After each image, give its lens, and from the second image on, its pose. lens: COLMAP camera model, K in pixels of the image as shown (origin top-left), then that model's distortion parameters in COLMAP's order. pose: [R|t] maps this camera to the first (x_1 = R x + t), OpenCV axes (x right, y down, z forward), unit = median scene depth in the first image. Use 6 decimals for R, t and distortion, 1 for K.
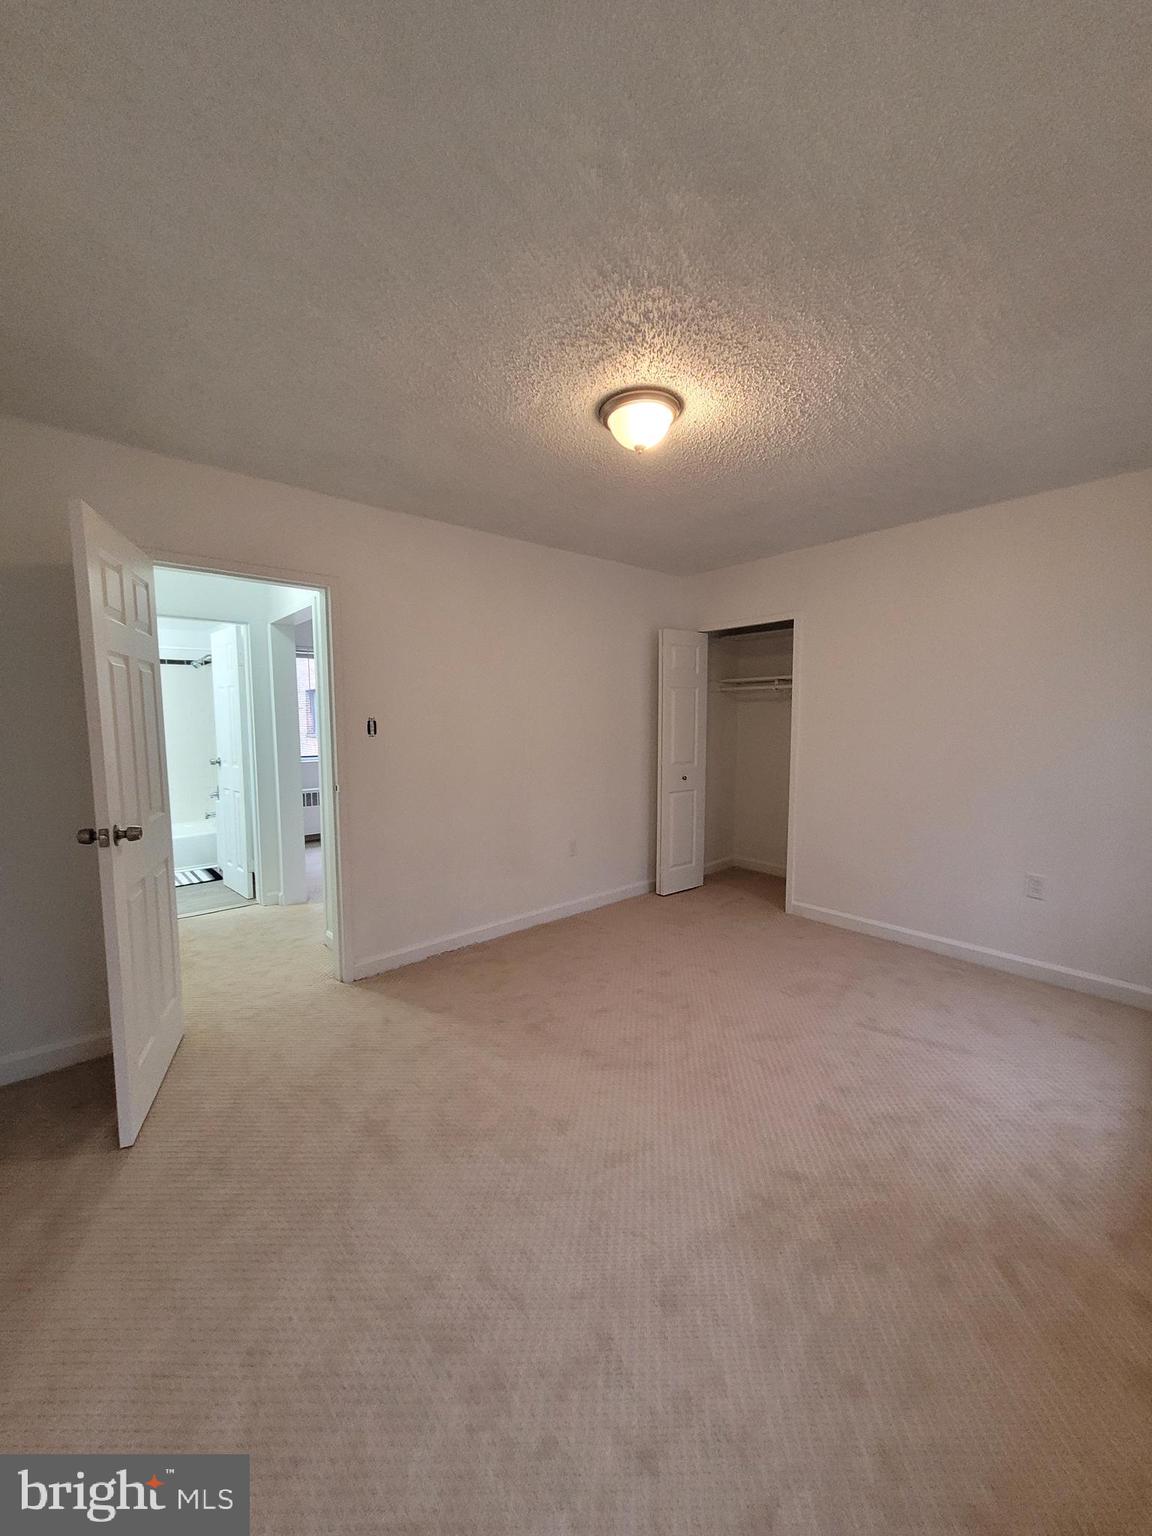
lens RADIAL K [[594.2, 0, 580.7], [0, 594.2, 768.1], [0, 0, 1]] dist [0.001244, -0.000126]
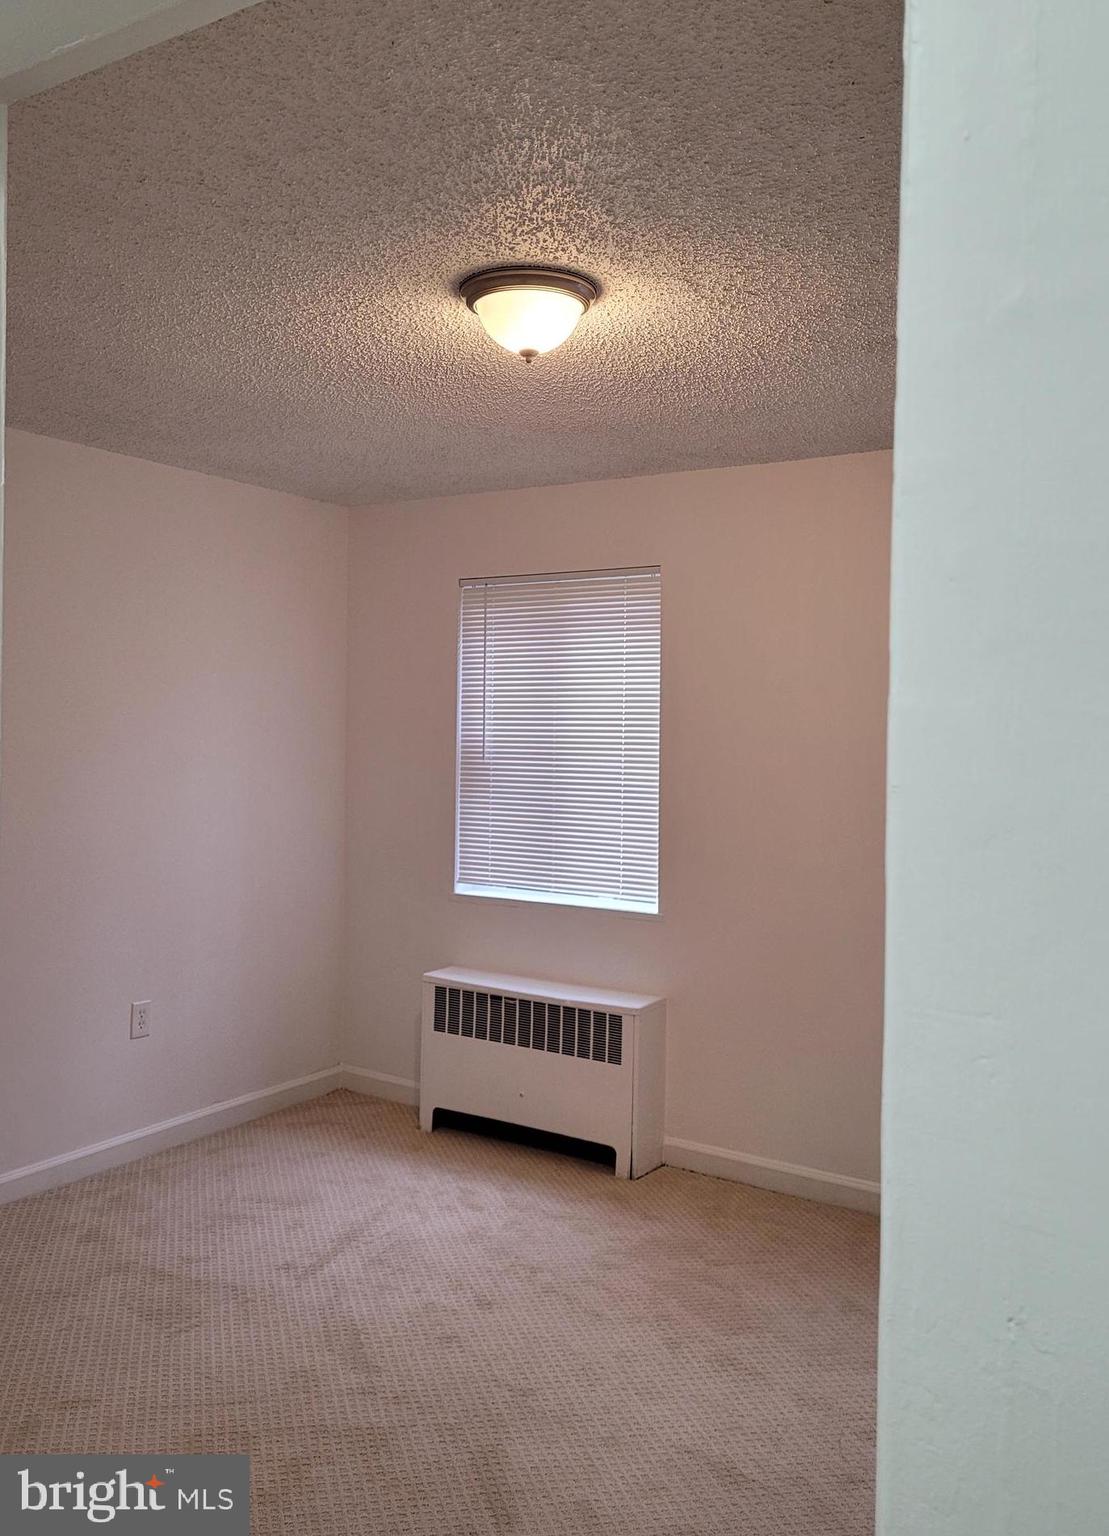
lens RADIAL K [[1247.3, 0, 554.8], [0, 1247.3, 728.6], [0, 0, 1]] dist [0.047807, -0.037440]
pose [[-0.271878, -0.002608, 0.962328, -0.682840], [0.068771, 0.997387, 0.022132, -0.121026], [-0.959871, 0.072197, -0.270988, 0.829033]]
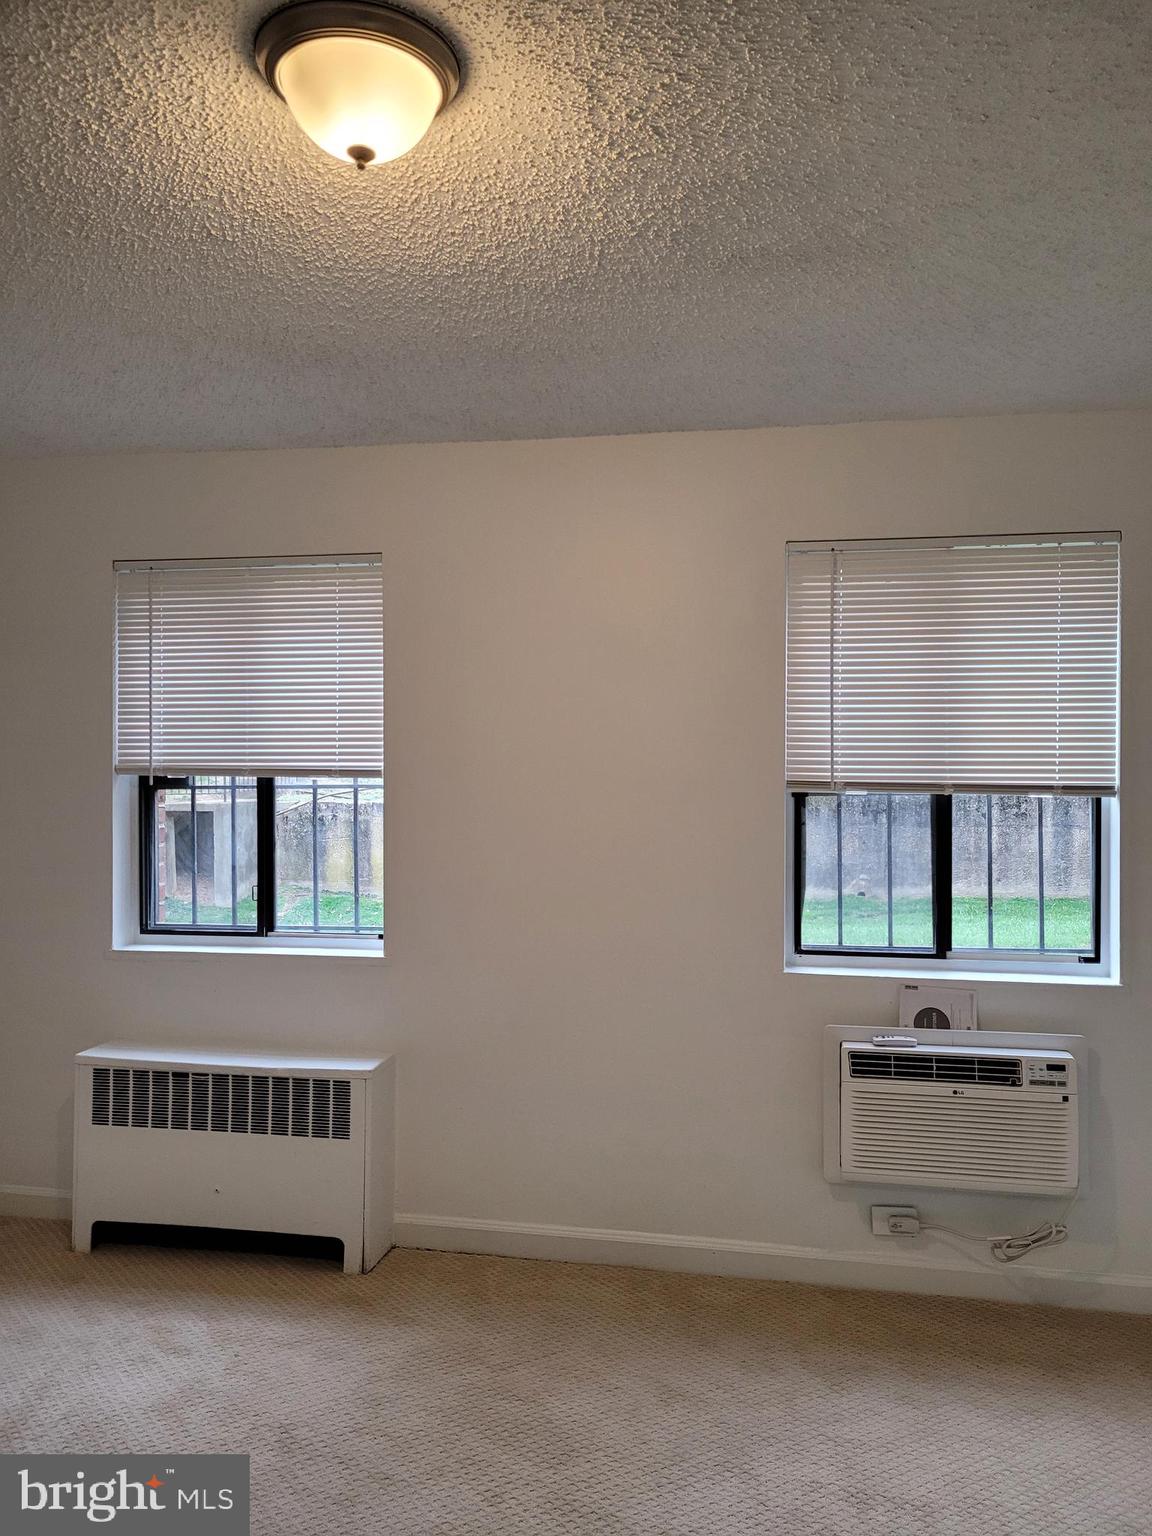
lens RADIAL K [[1152.3, 0, 589.8], [0, 1152.3, 783.6], [0, 0, 1]] dist [0.052193, -0.037271]
pose [[-0.617148, -0.004840, 0.786832, -0.383729], [0.065185, 0.996229, 0.057255, -0.094370], [-0.784142, 0.086625, -0.614506, 0.867701]]
